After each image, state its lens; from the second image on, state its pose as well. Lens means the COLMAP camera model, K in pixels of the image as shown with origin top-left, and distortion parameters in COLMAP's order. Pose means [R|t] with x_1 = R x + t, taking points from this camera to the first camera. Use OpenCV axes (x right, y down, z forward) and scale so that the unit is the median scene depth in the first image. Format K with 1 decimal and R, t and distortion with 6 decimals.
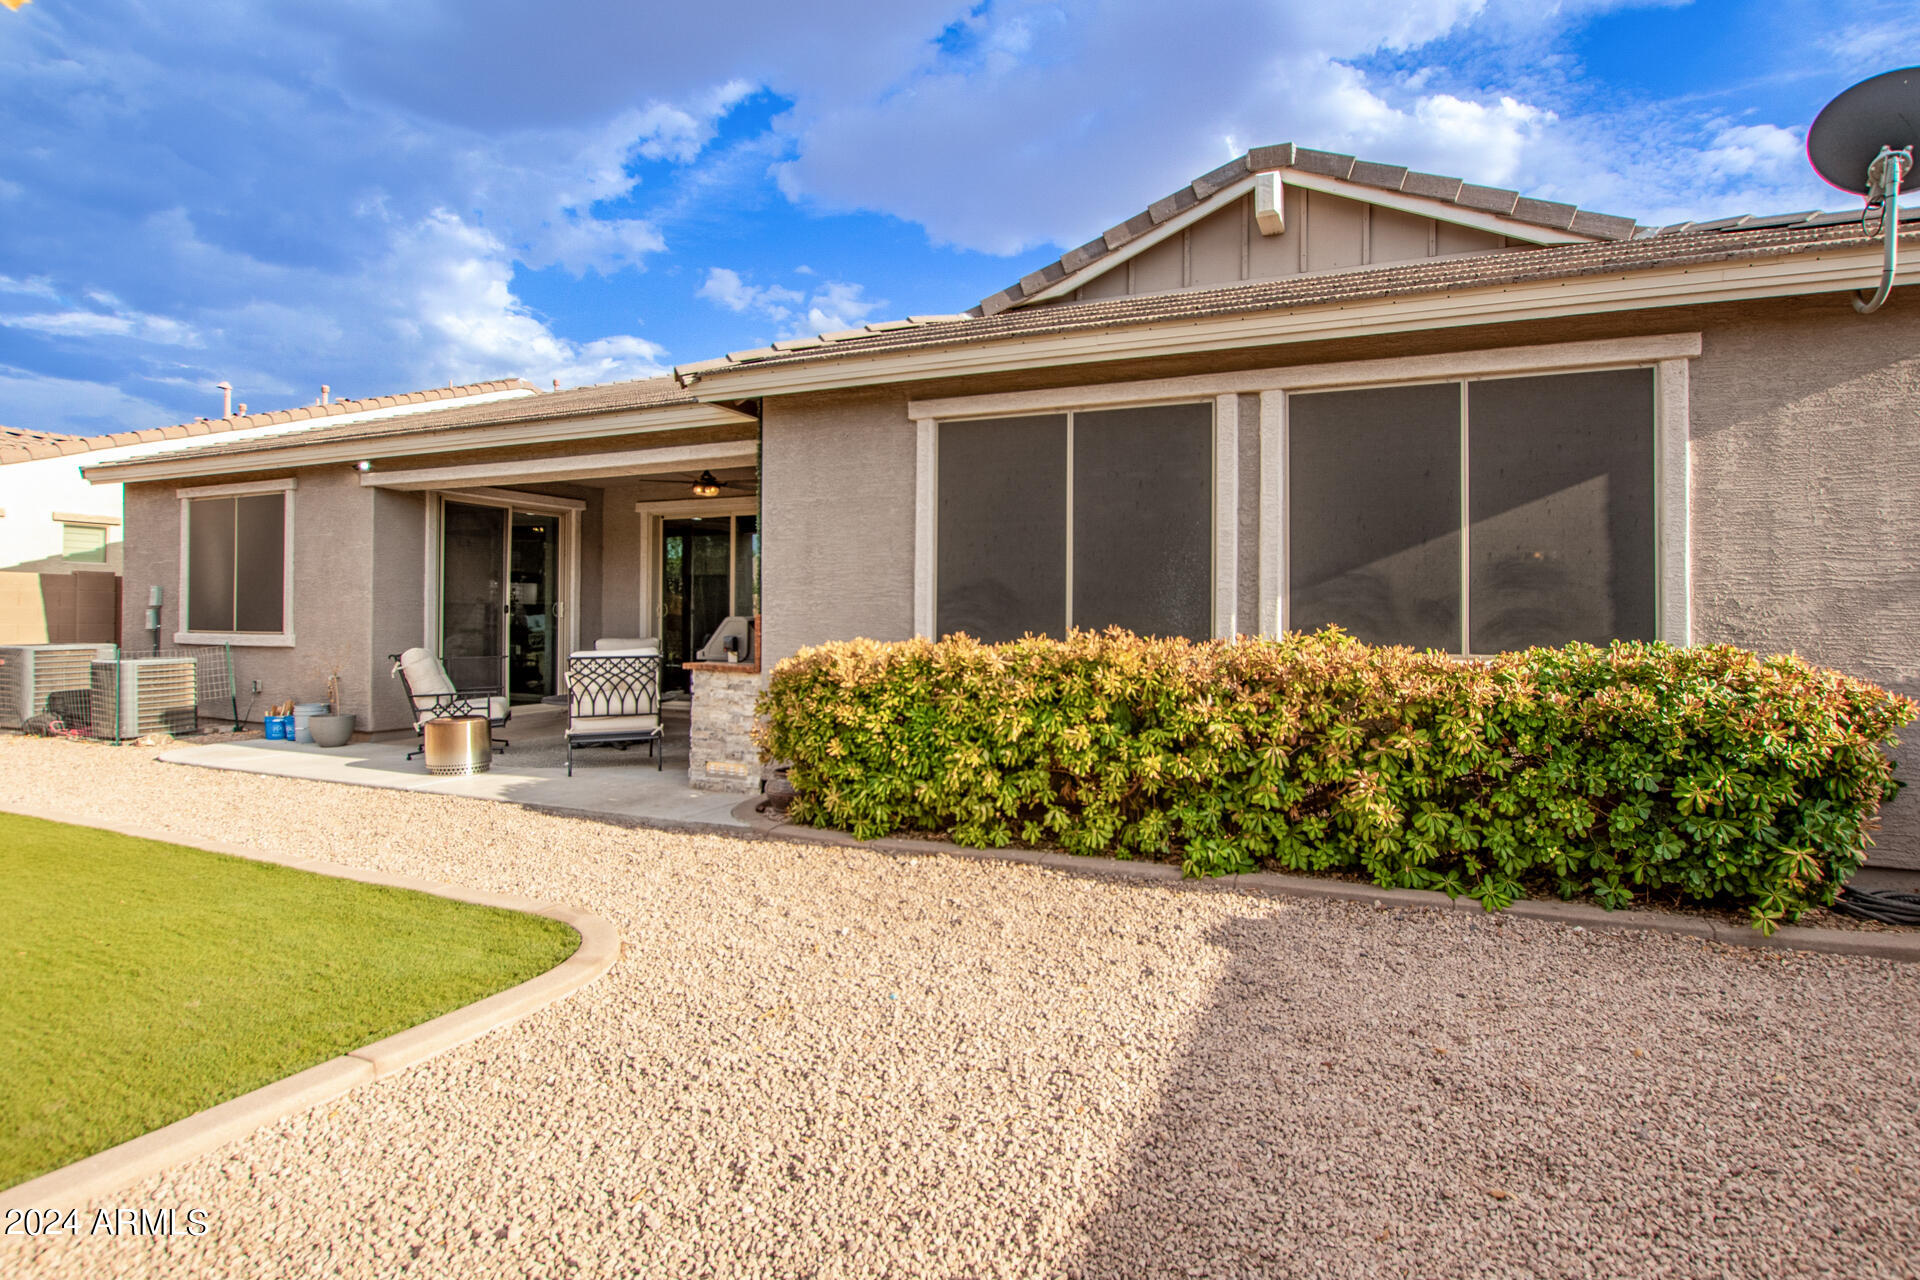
lens RADIAL K [[958.1, 0, 965.3], [0, 958.1, 604.8], [0, 0, 1]] dist [-0.031550, -0.000064]
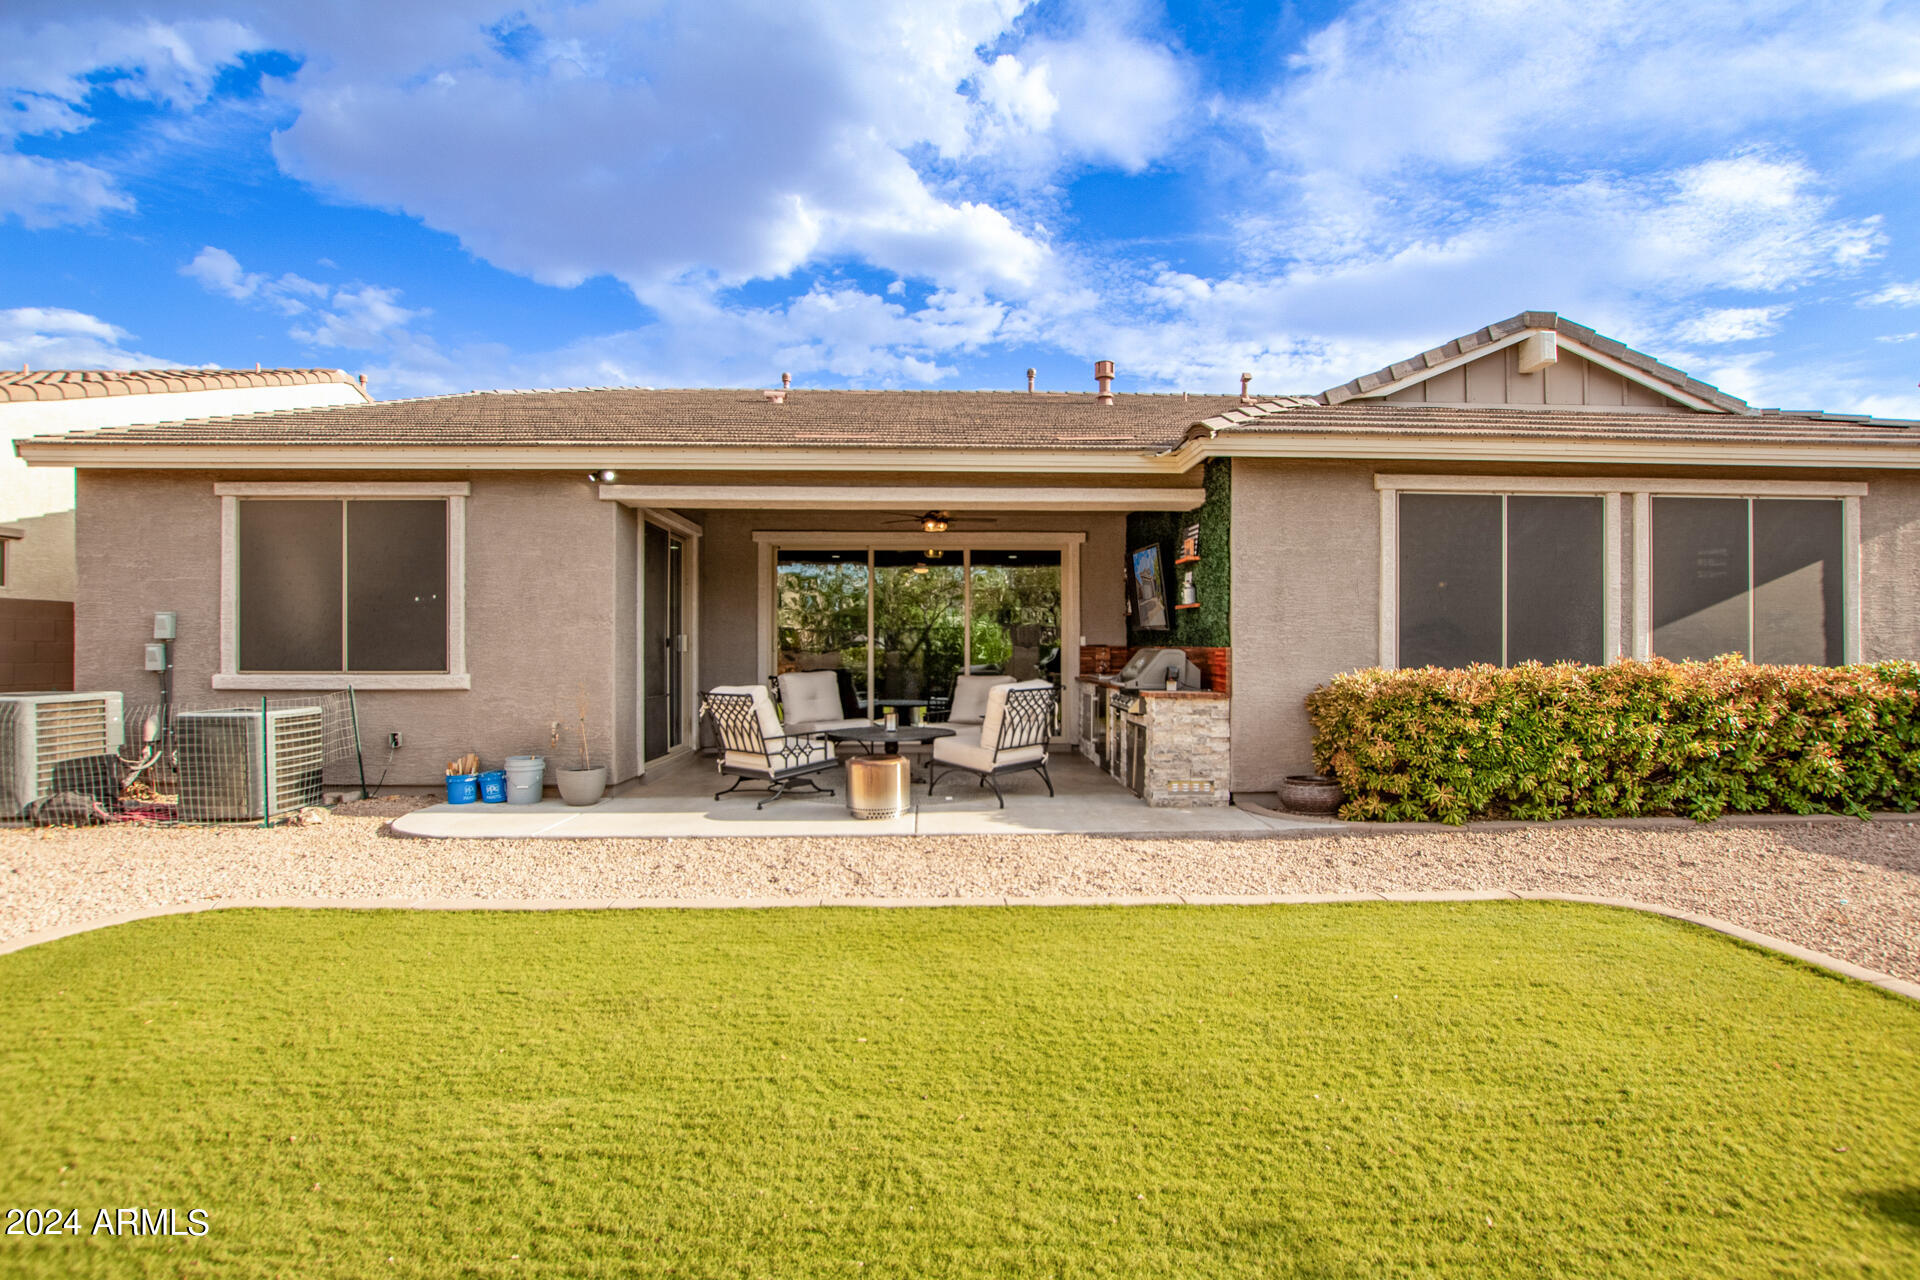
lens RADIAL K [[890.1, 0, 960.0], [0, 890.1, 640.0], [0, 0, 1]] dist [-0.027205, -0.000218]
pose [[0.903779, 0.000414, 0.427999, -0.951851], [-0.001337, 0.999997, 0.001857, 0.000016], [-0.427997, -0.002250, 0.903777, 0.184135]]
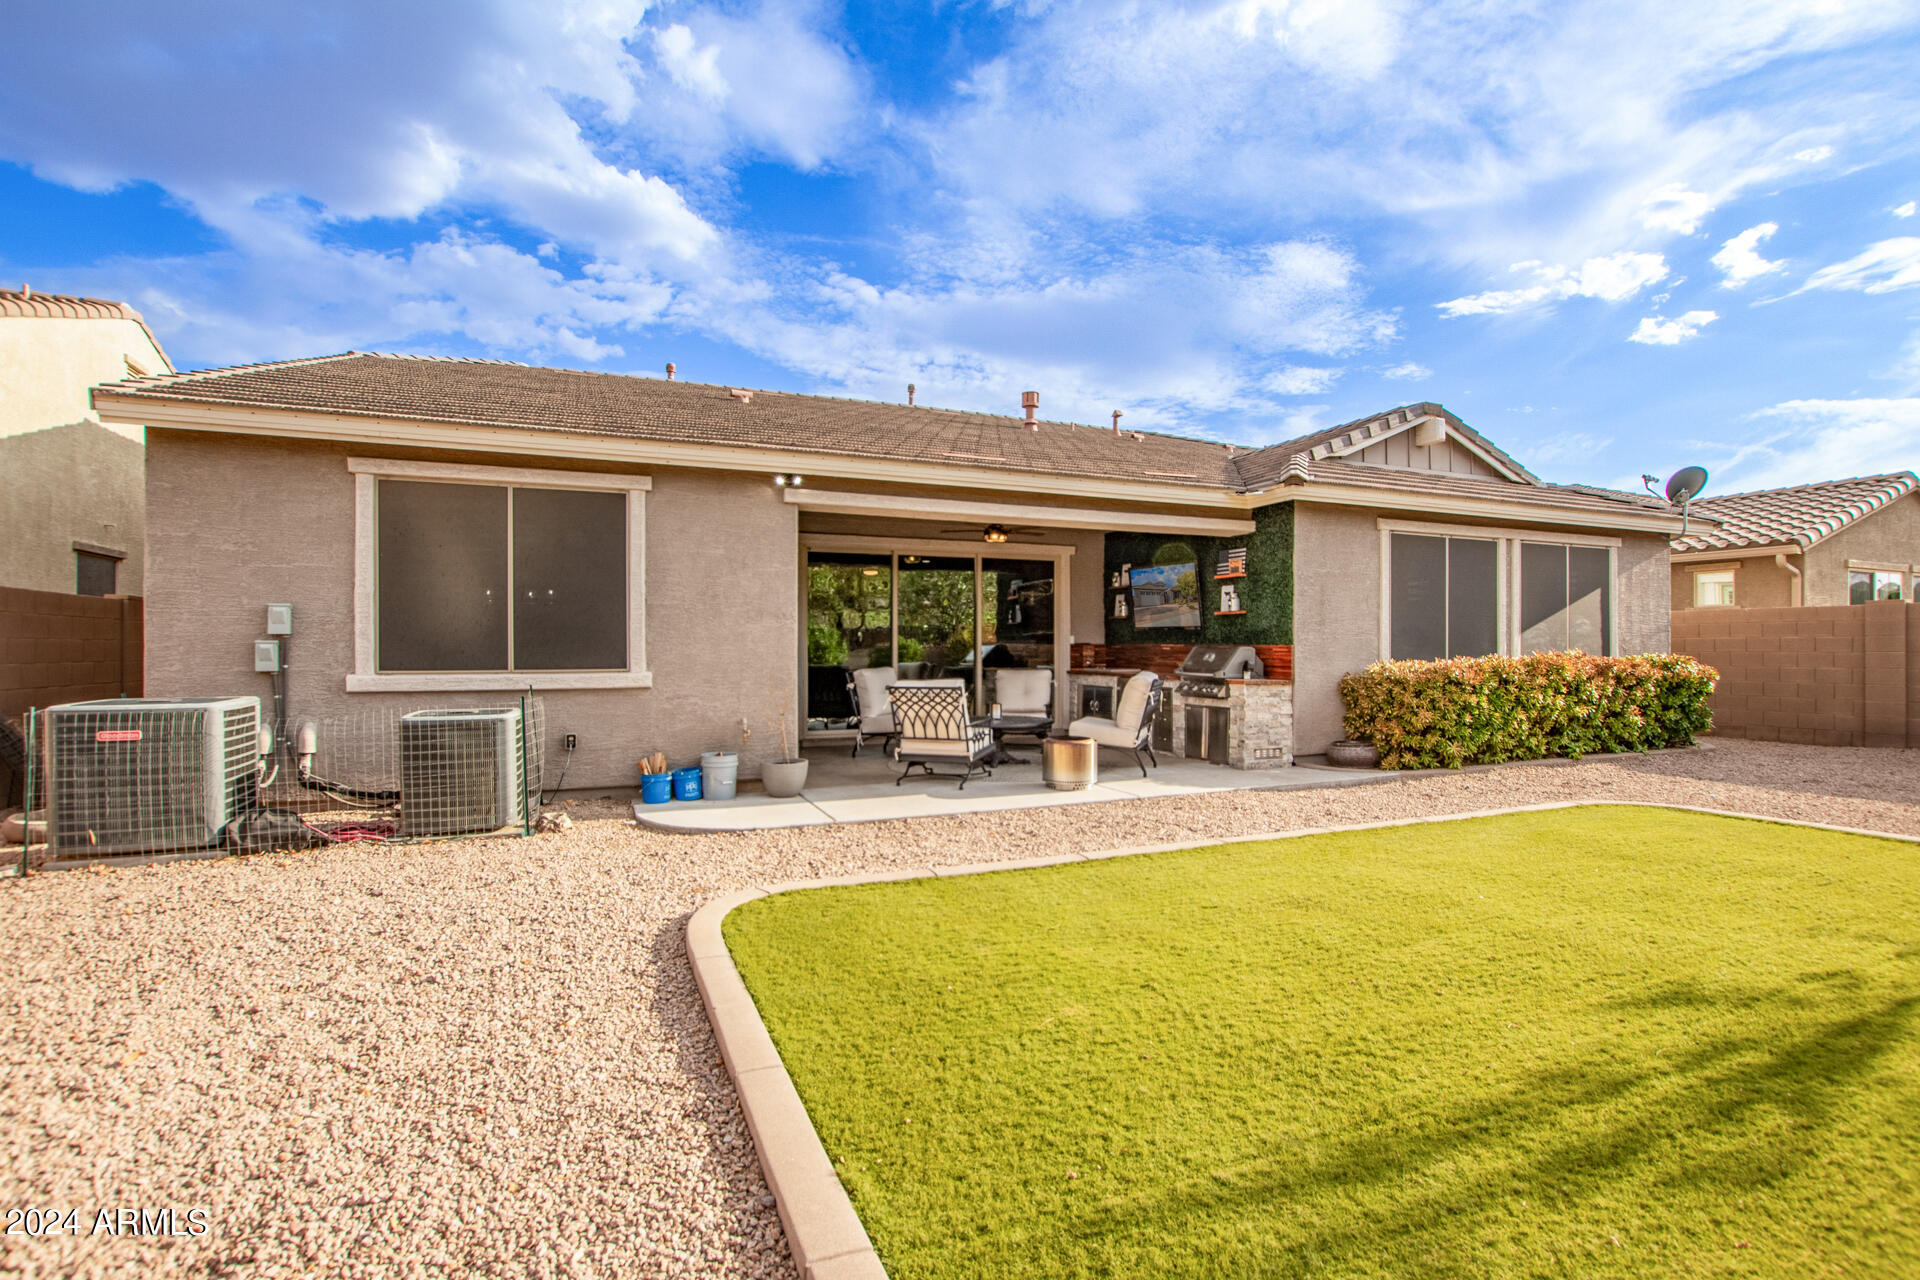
lens RADIAL K [[890.1, 0, 960.0], [0, 890.1, 640.0], [0, 0, 1]] dist [-0.027205, -0.000218]
pose [[0.695705, 0.001671, 0.718325, -1.557598], [-0.005248, 0.999982, 0.002757, 0.001238], [-0.718308, -0.005688, 0.695702, 0.412777]]
